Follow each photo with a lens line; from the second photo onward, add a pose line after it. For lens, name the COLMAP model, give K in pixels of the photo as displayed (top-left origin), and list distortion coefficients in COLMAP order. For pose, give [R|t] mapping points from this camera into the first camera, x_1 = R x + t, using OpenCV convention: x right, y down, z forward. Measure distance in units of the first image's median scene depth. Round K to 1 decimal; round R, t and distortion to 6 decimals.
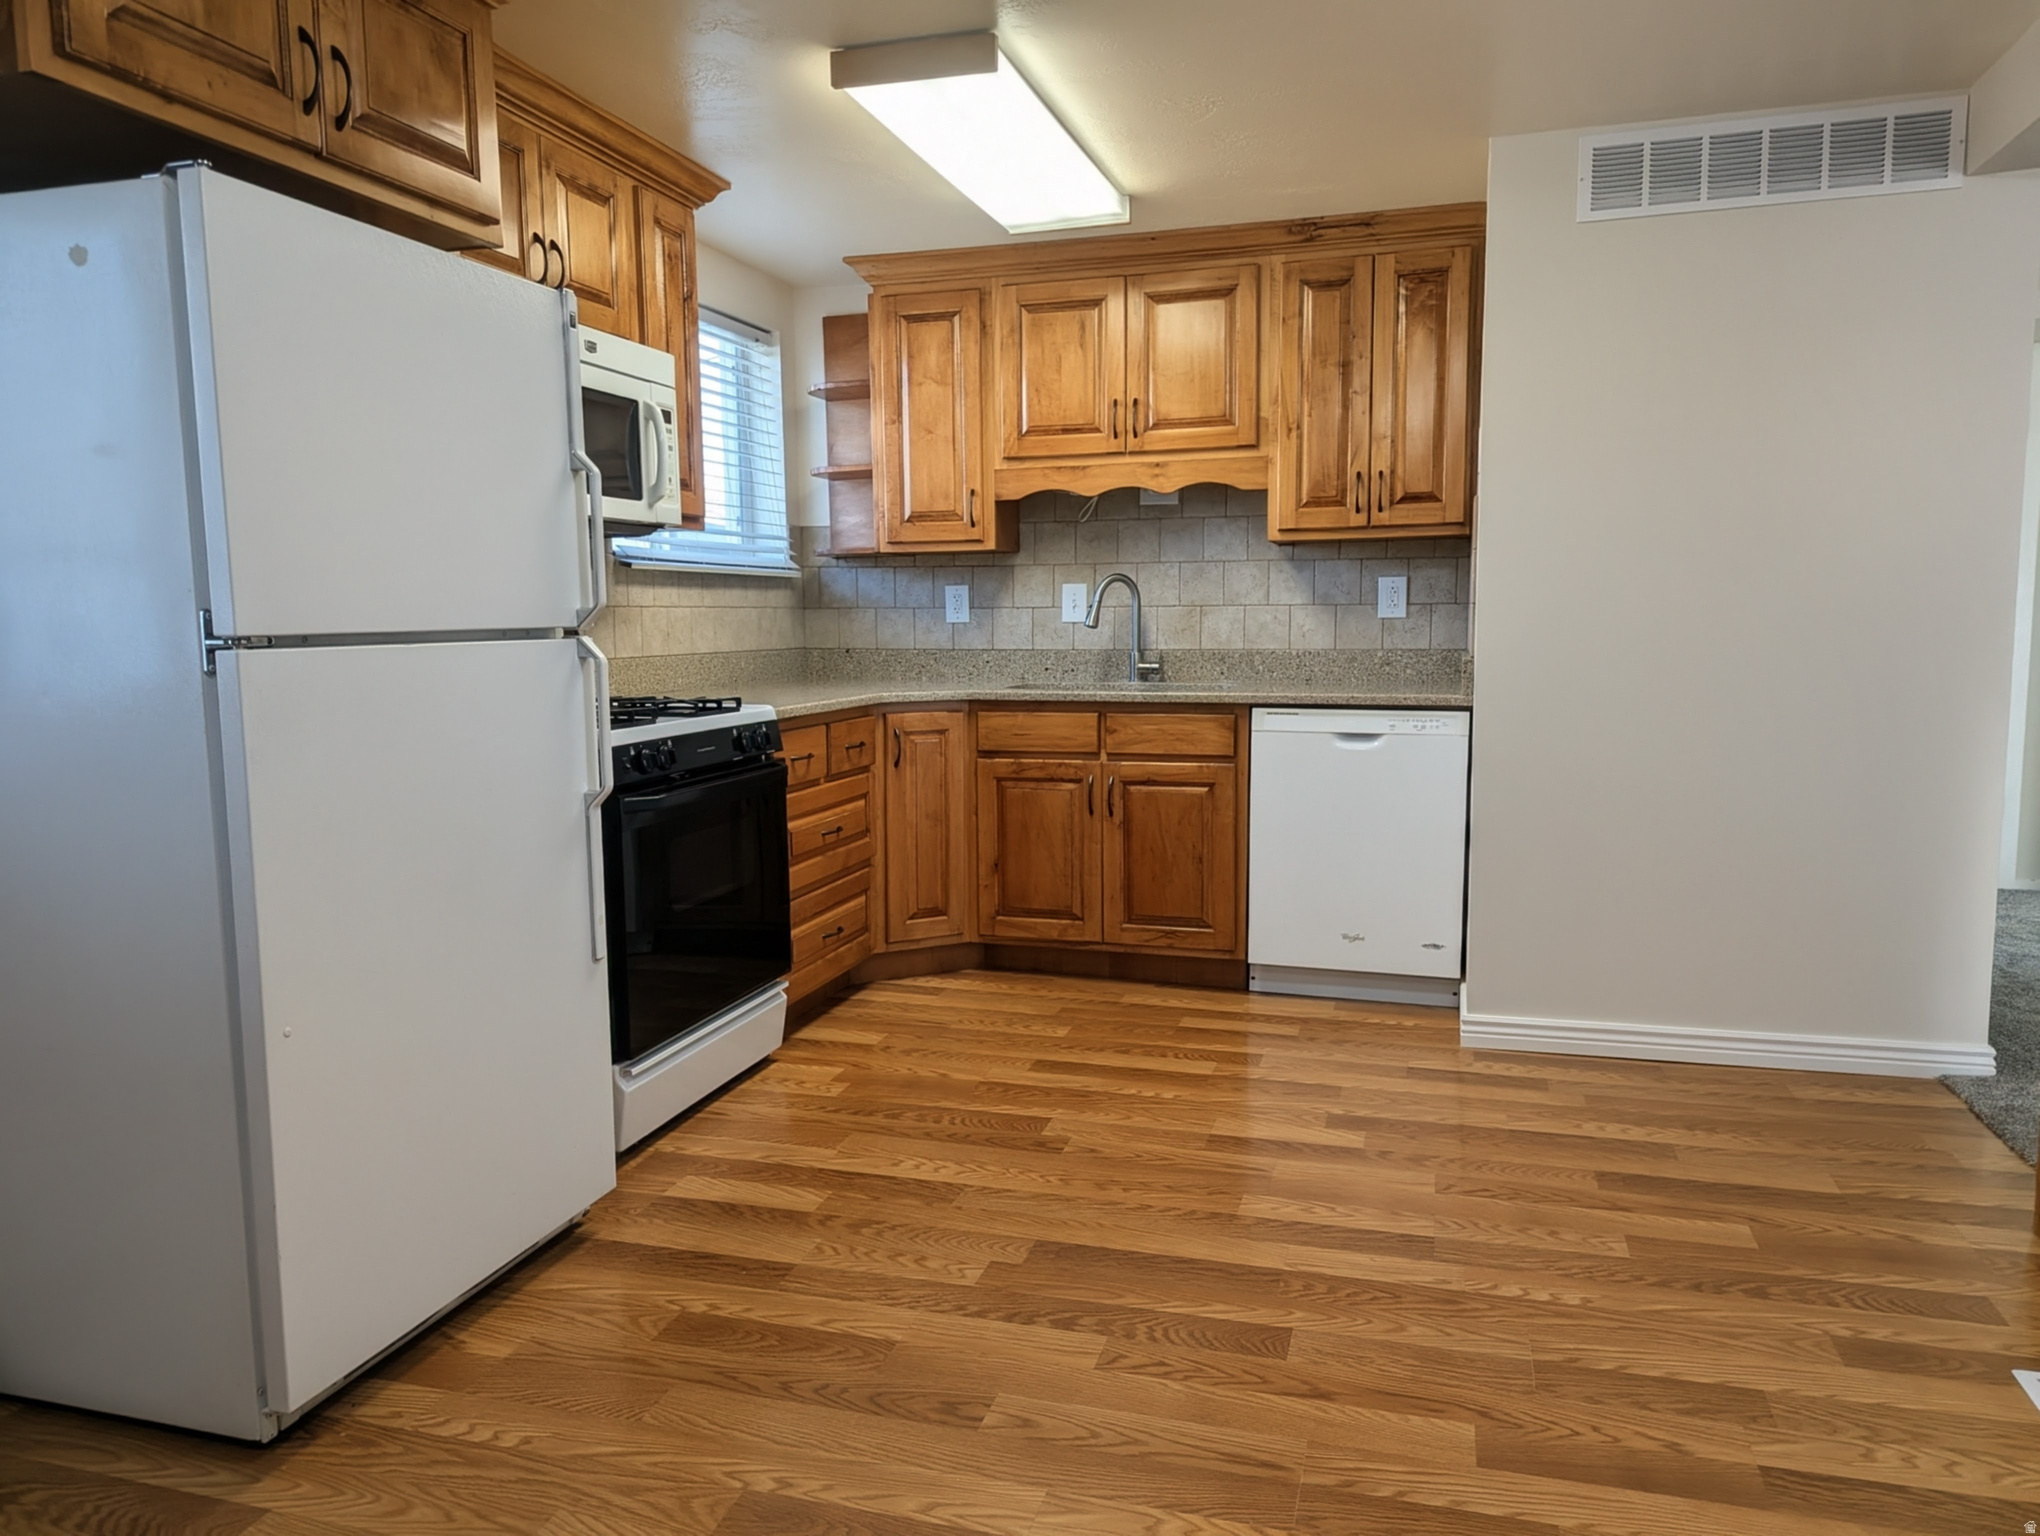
lens RADIAL K [[1456.9, 0, 1018.3], [0, 1456.9, 773.6], [0, 0, 1]] dist [0.061073, -0.056005]
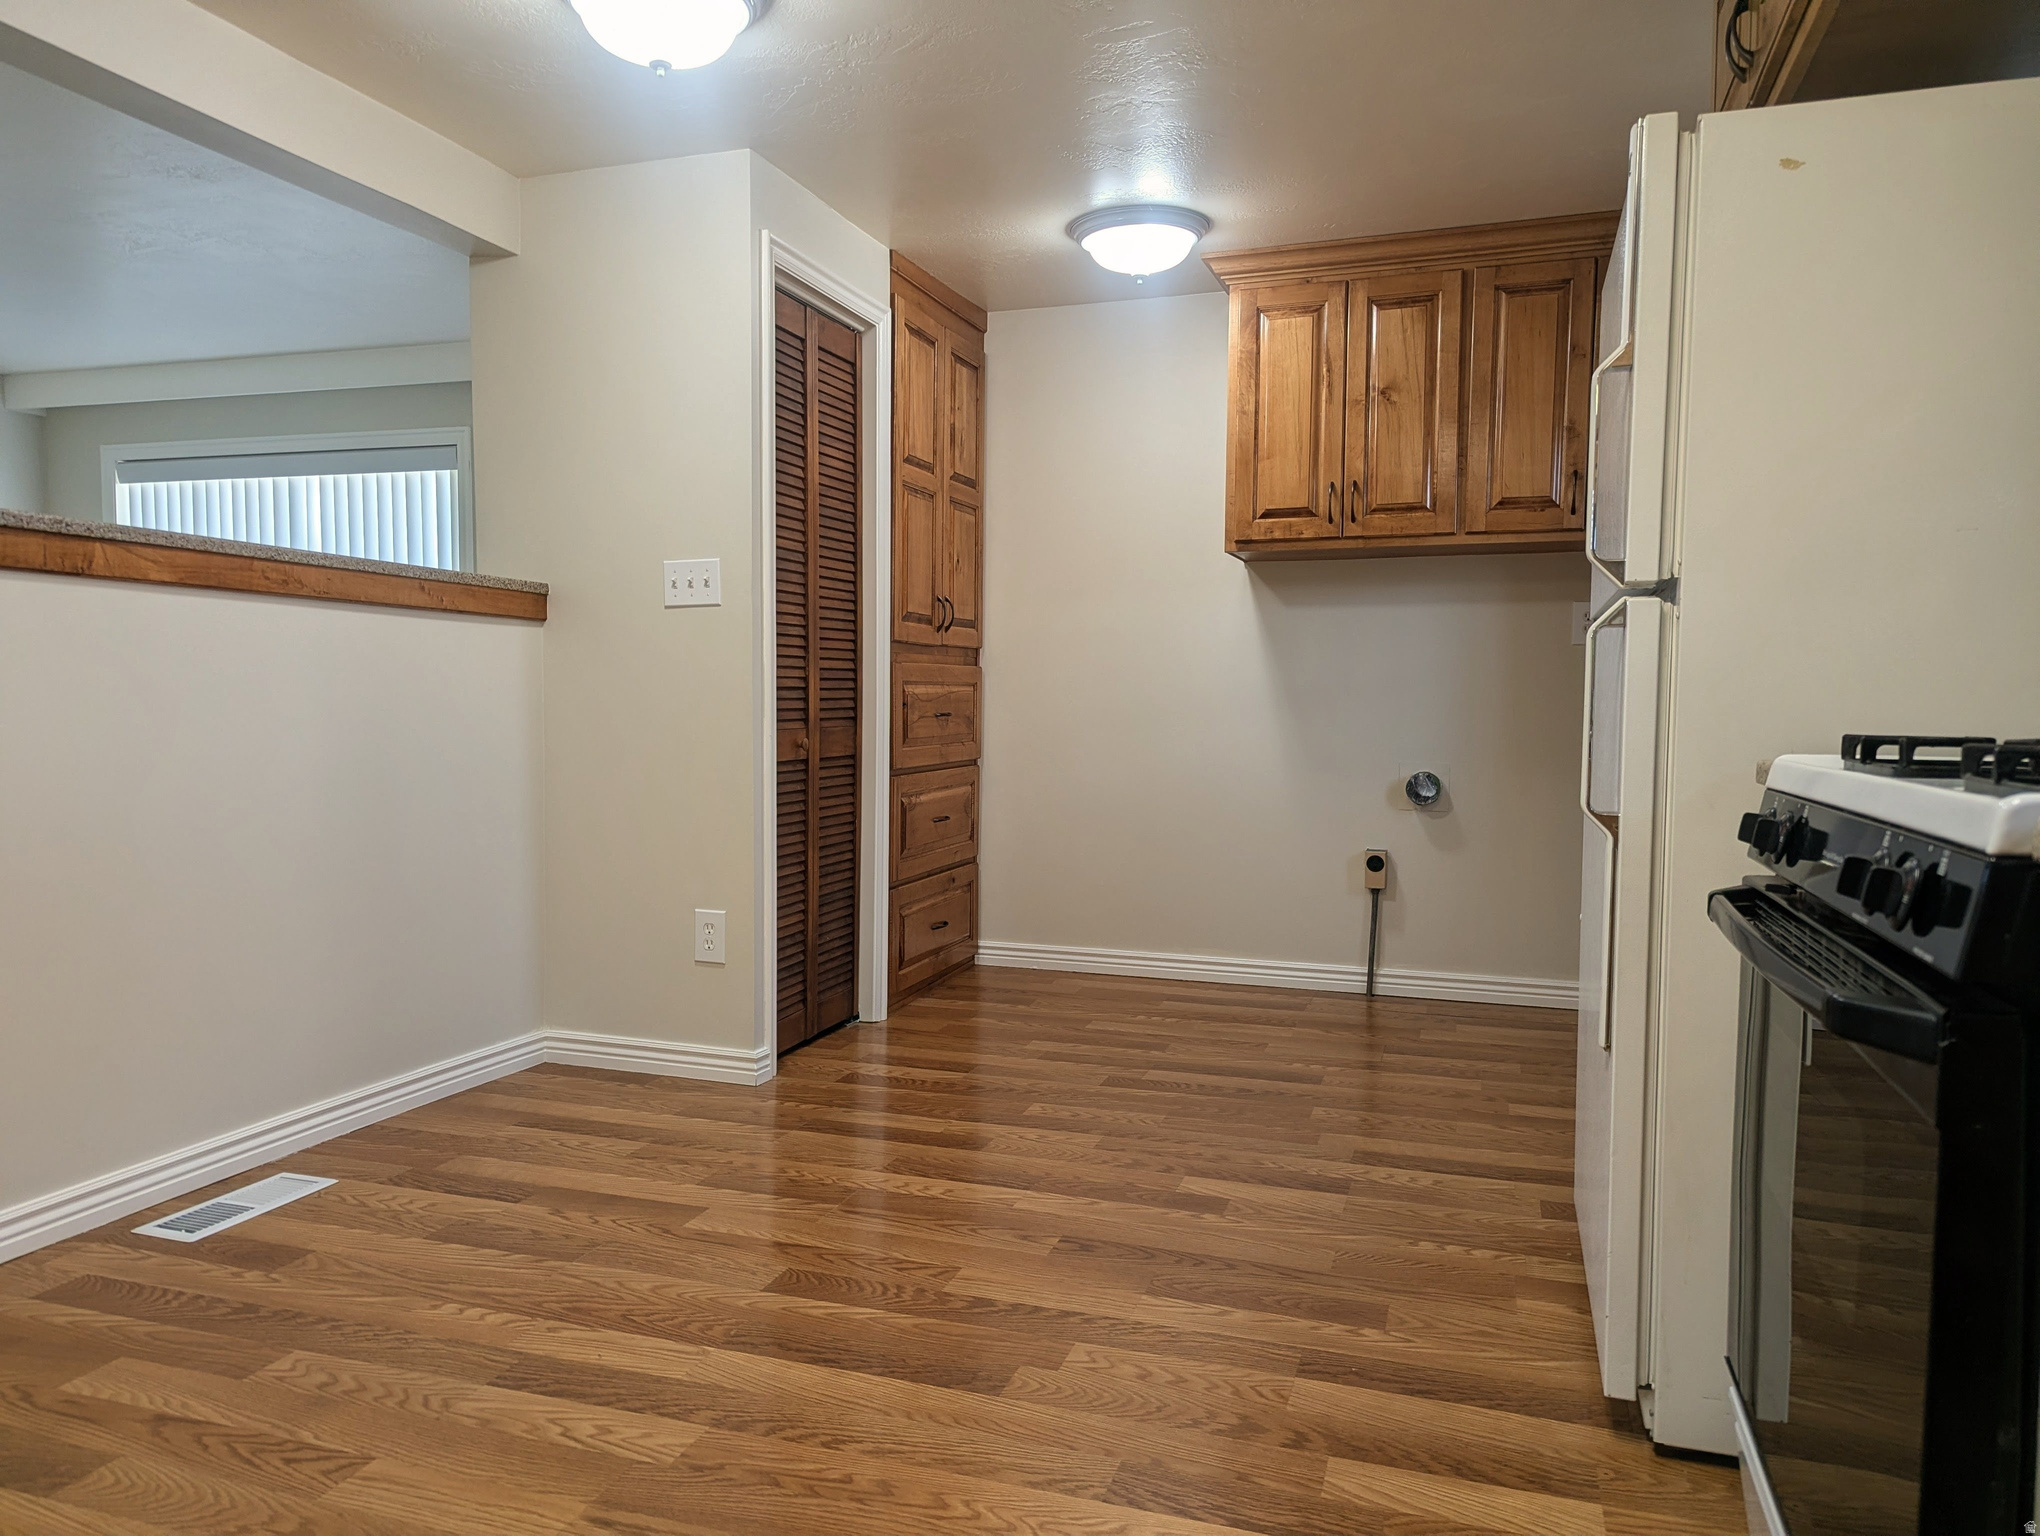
lens RADIAL K [[1456.9, 0, 1010.3], [0, 1456.9, 776.4], [0, 0, 1]] dist [0.061073, -0.056005]
pose [[-0.999516, 0.001988, 0.031036, -0.012465], [0.006957, 0.986956, 0.160840, -0.087037], [-0.030312, 0.160979, -0.986492, 1.204529]]
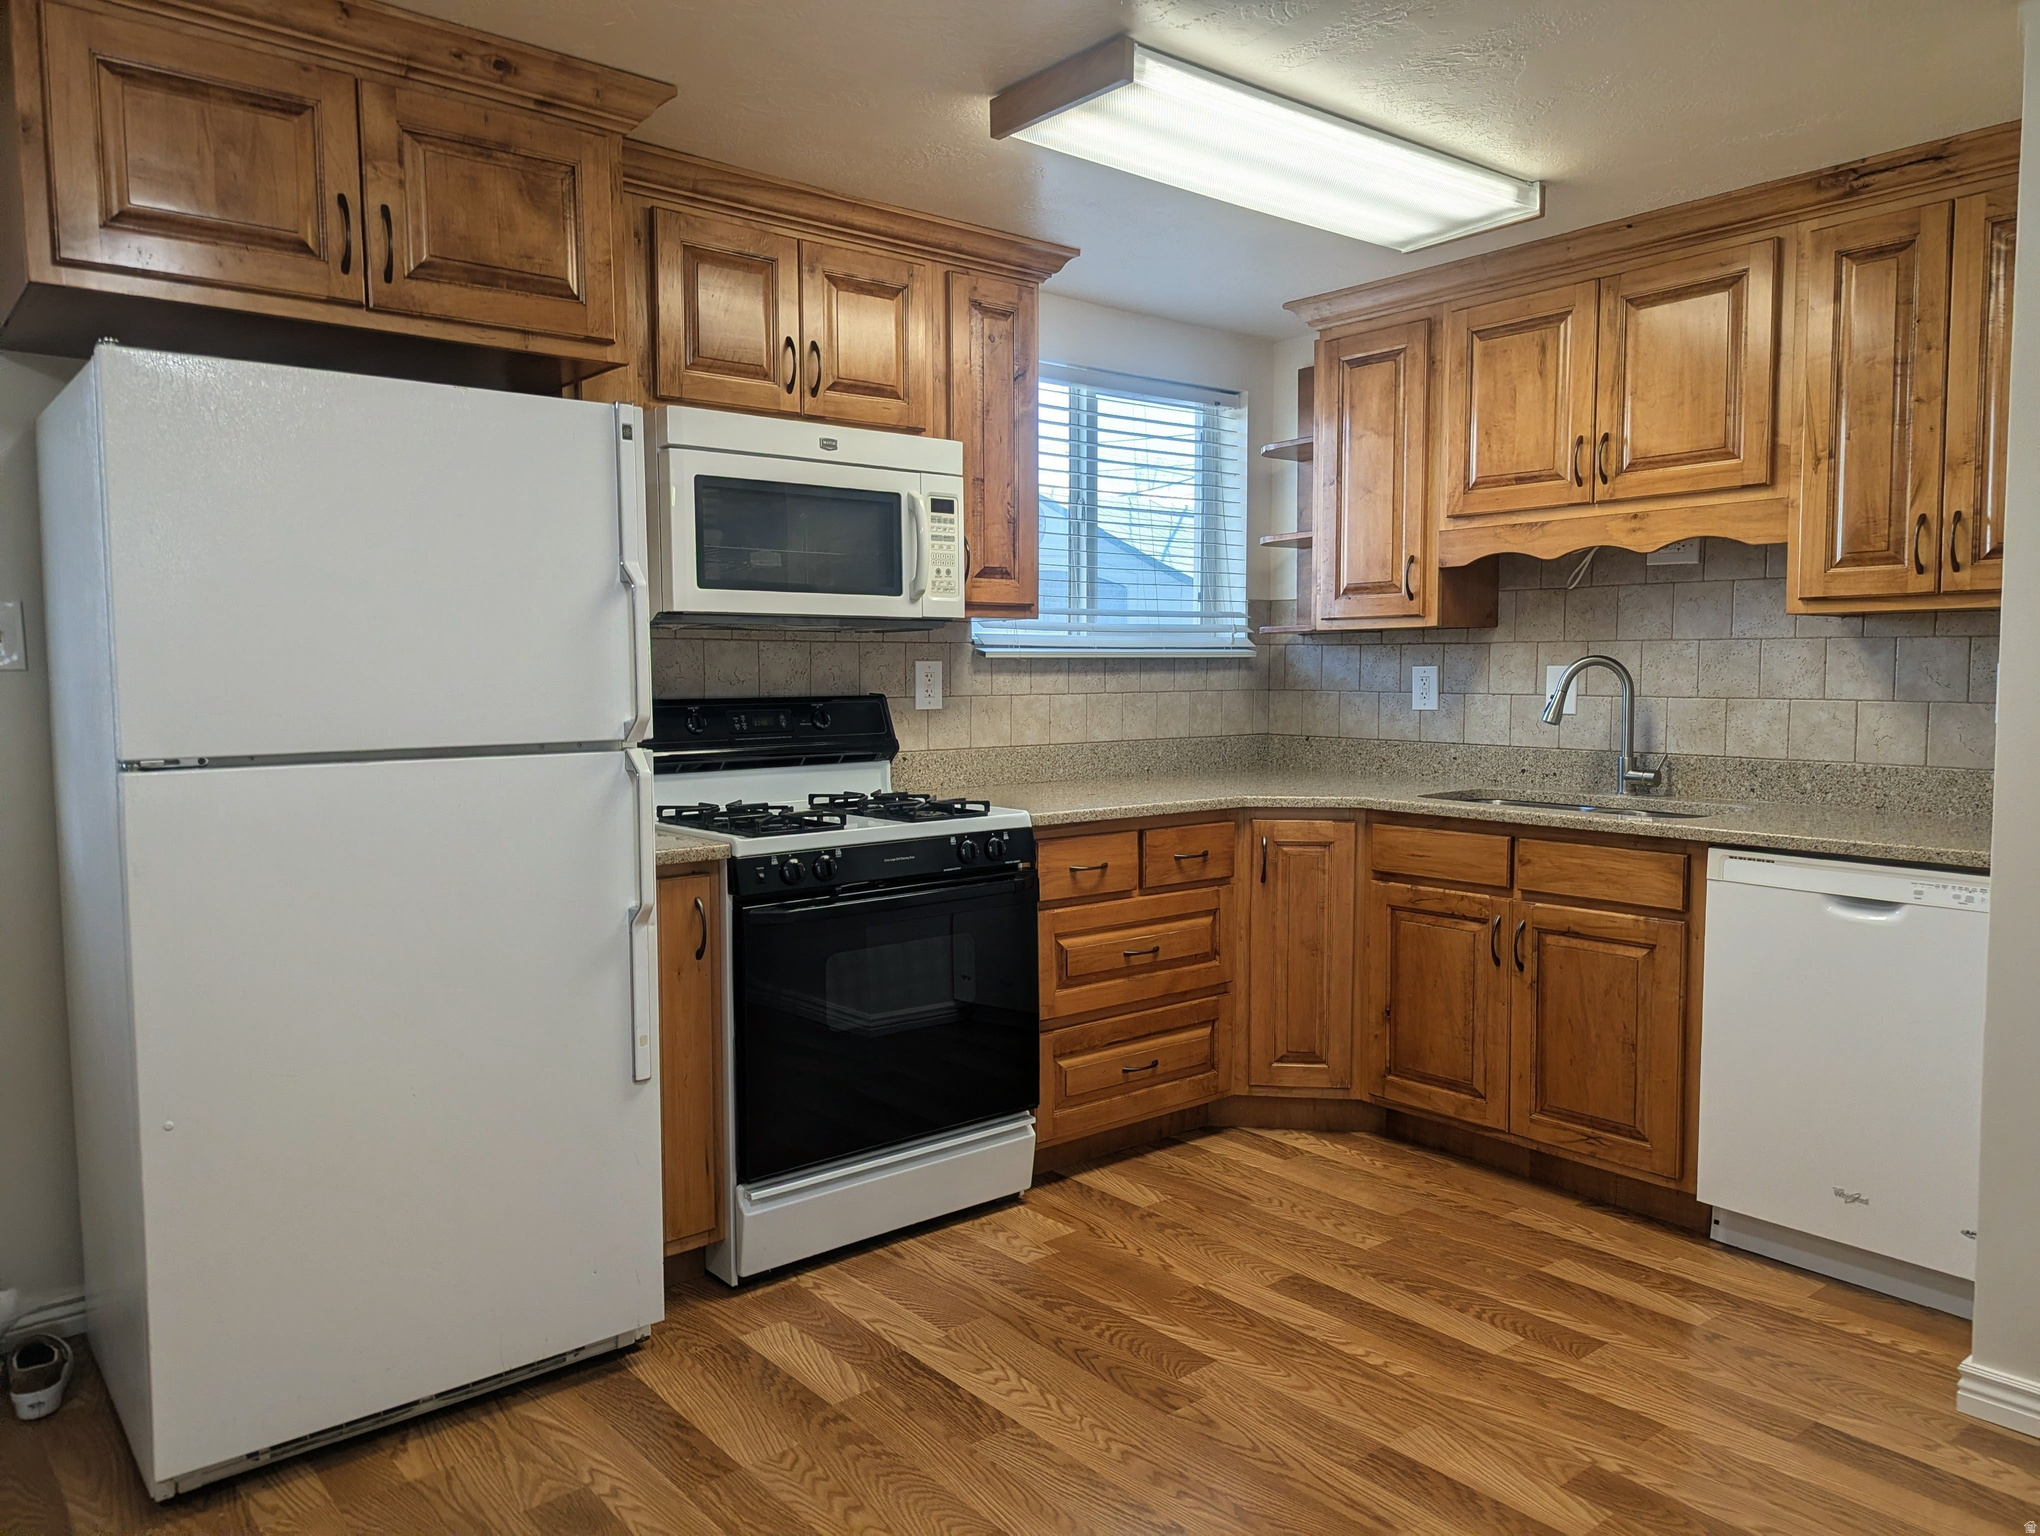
lens RADIAL K [[1456.9, 0, 999.9], [0, 1456.9, 762.4], [0, 0, 1]] dist [0.061073, -0.056005]
pose [[0.827695, 0.043394, -0.559499, 0.312868], [-0.065579, 0.997654, -0.019636, -0.056369], [0.557334, 0.052944, 0.828599, 0.225041]]
